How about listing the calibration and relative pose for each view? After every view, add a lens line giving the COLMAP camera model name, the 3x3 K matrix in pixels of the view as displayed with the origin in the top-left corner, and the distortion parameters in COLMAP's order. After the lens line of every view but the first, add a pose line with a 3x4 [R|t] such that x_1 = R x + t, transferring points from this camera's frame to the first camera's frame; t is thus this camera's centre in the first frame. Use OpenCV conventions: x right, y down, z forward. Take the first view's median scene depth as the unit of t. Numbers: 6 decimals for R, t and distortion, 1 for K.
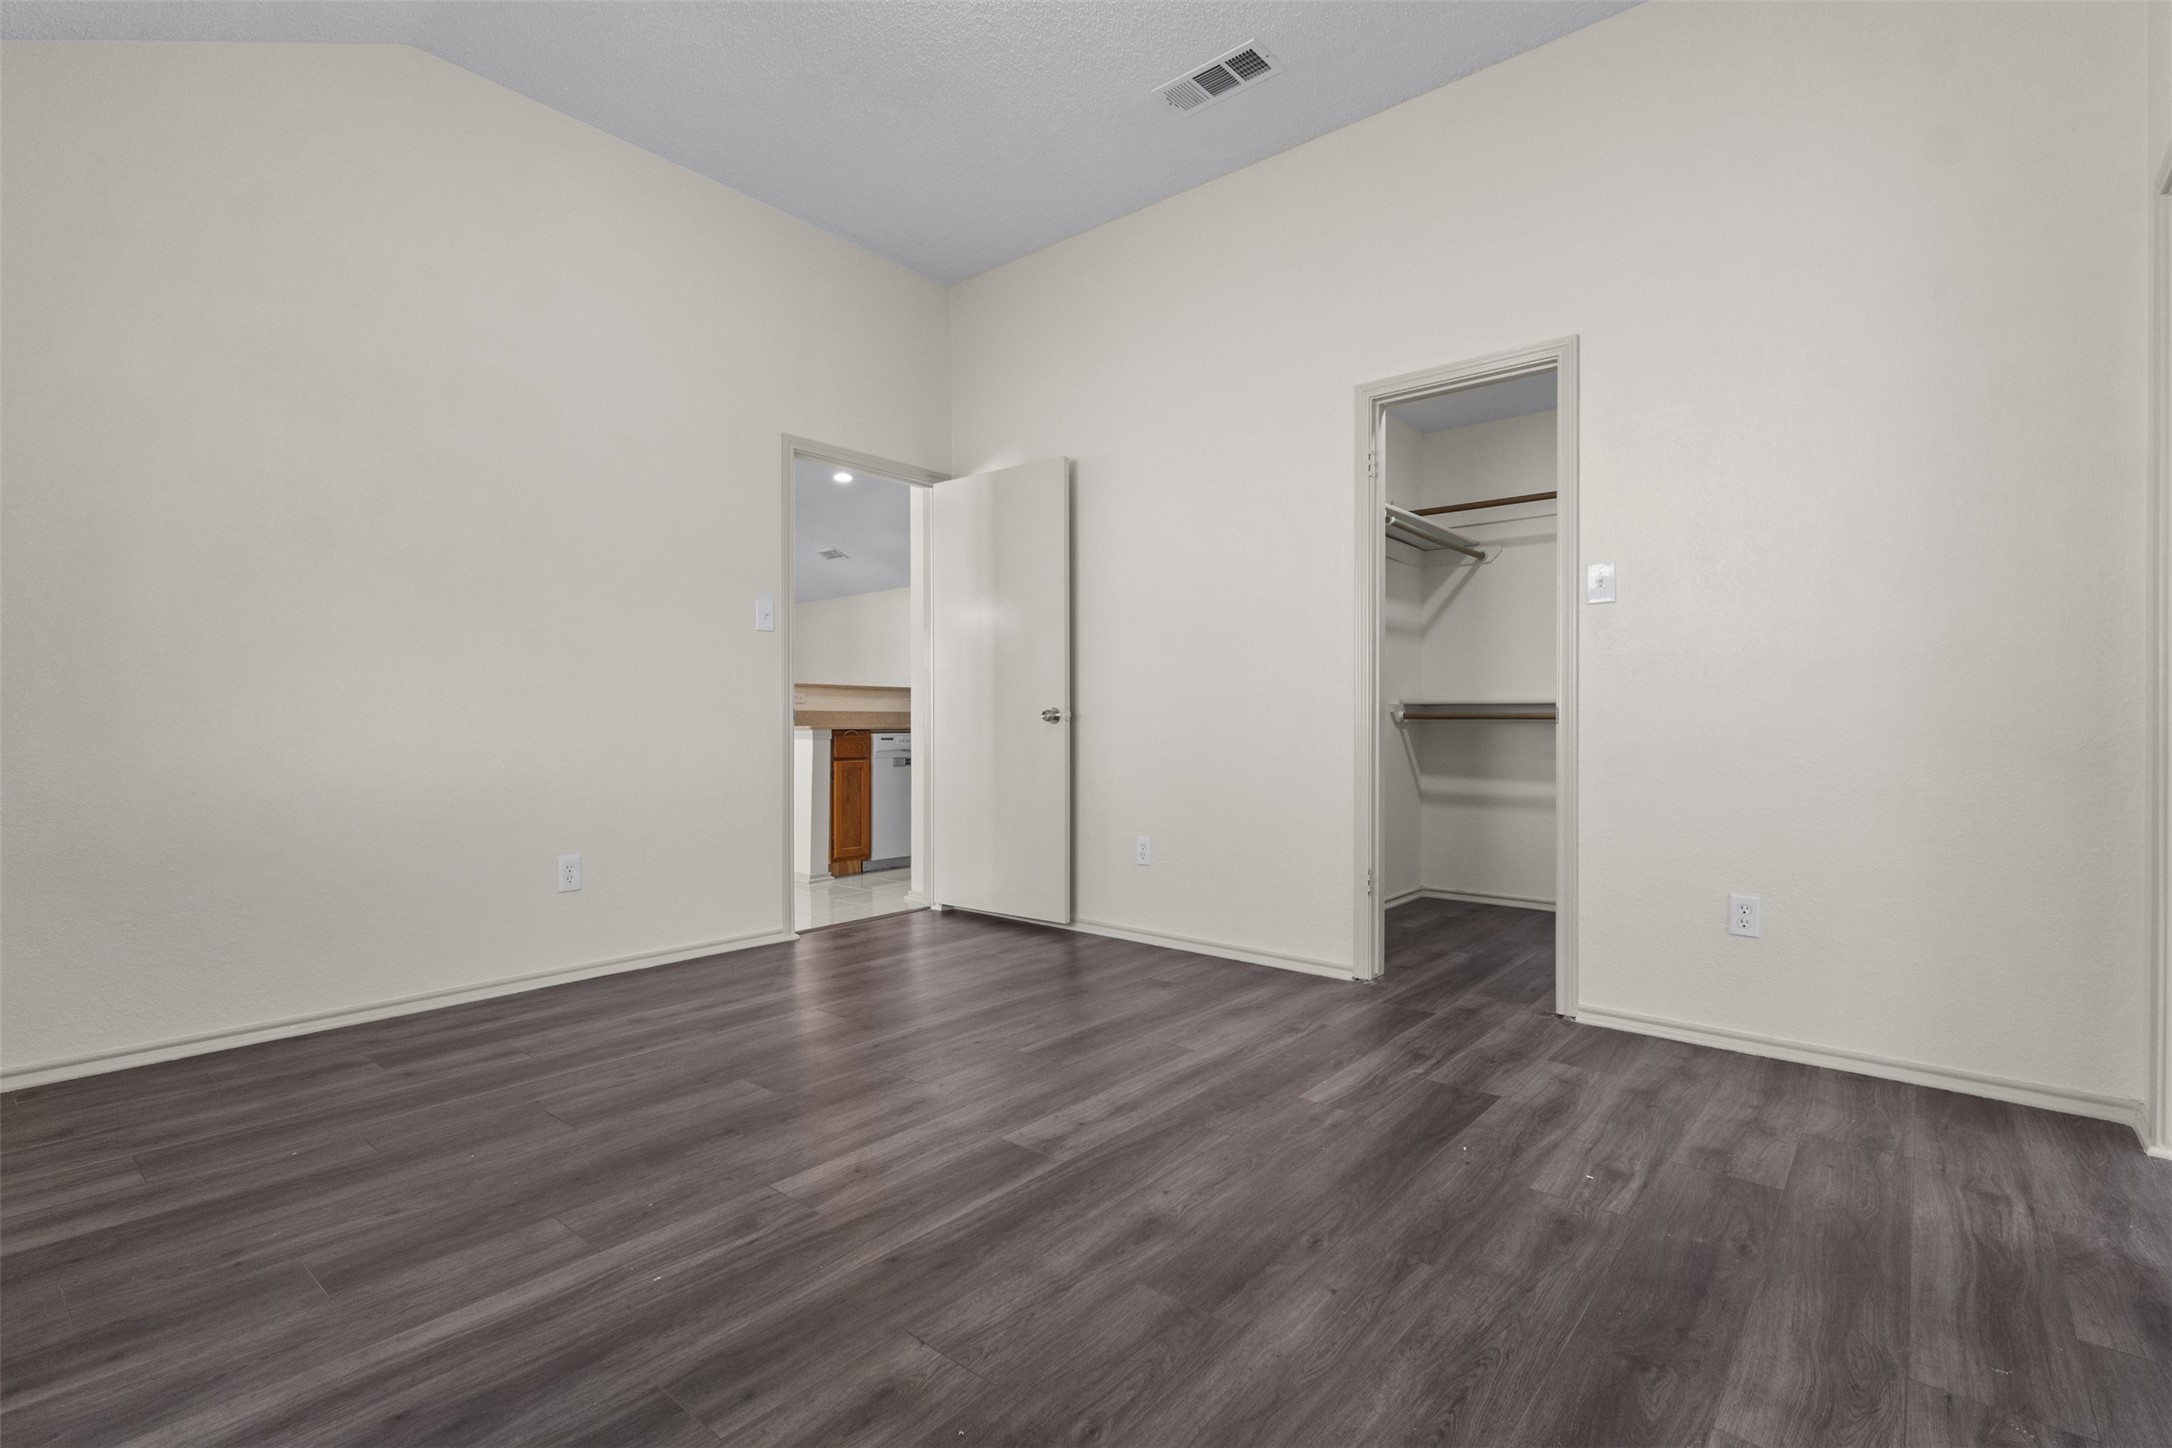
lens RADIAL K [[999.6, 0, 1078.9], [0, 999.6, 729.2], [0, 0, 1]] dist [0.000556, 0.000710]
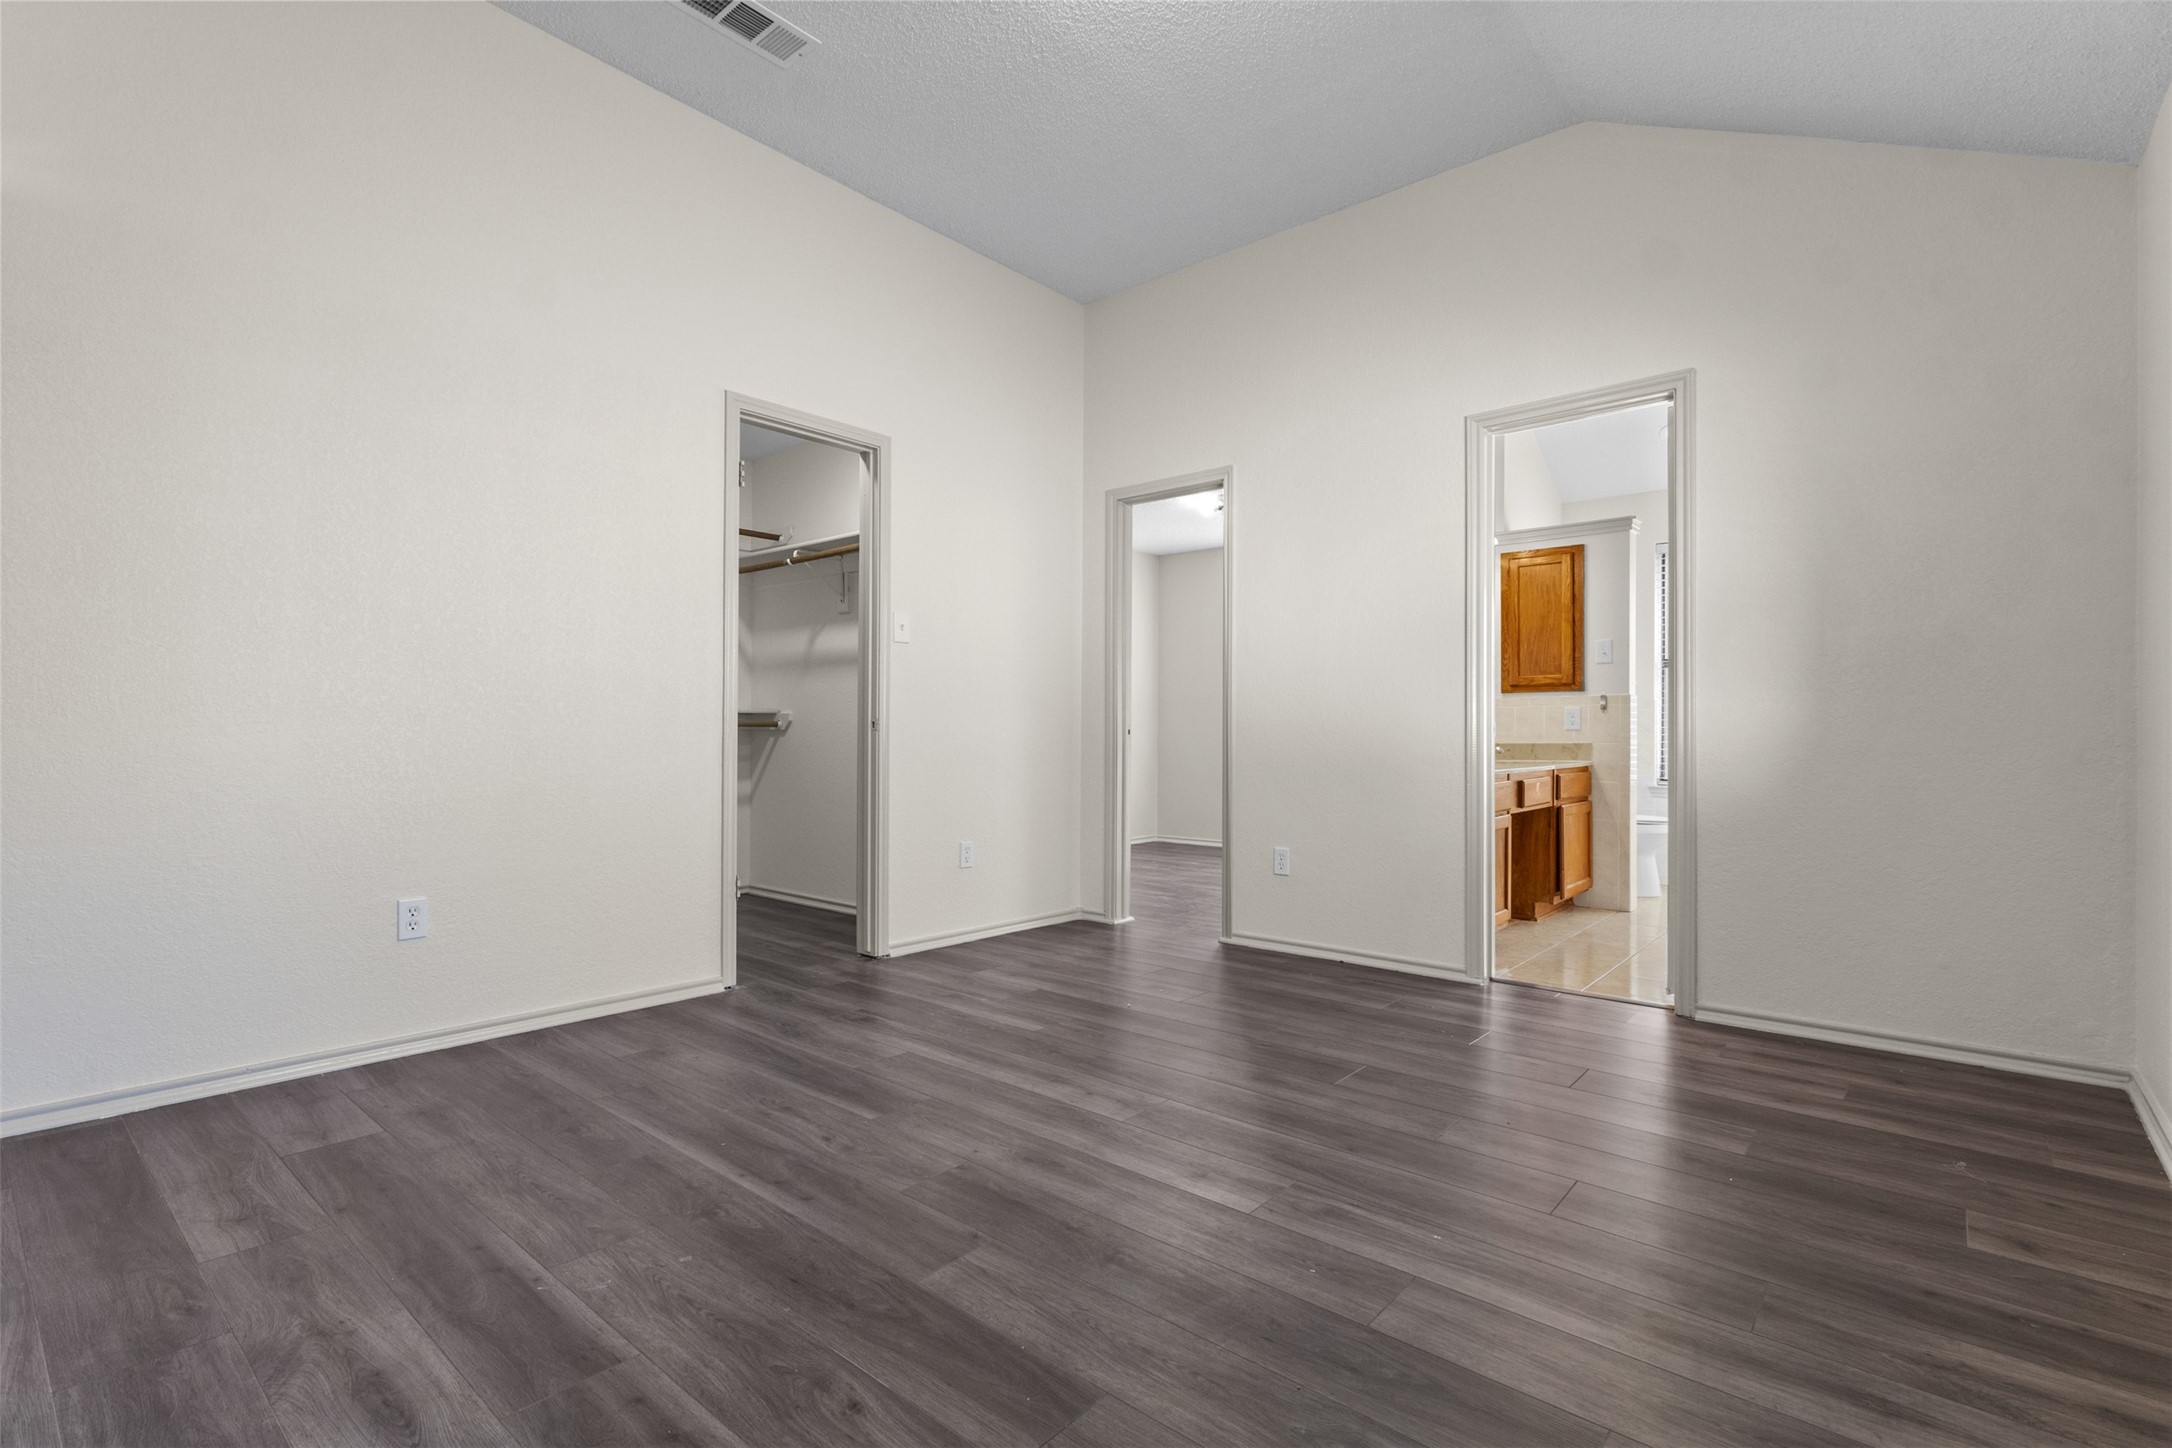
lens RADIAL K [[999.6, 0, 1078.9], [0, 999.6, 729.2], [0, 0, 1]] dist [0.000556, 0.000710]
pose [[0.004316, 0.003865, 0.999983, -0.944940], [0.000281, 0.999992, -0.003866, -0.003781], [-0.999991, 0.000298, 0.004315, 0.860169]]
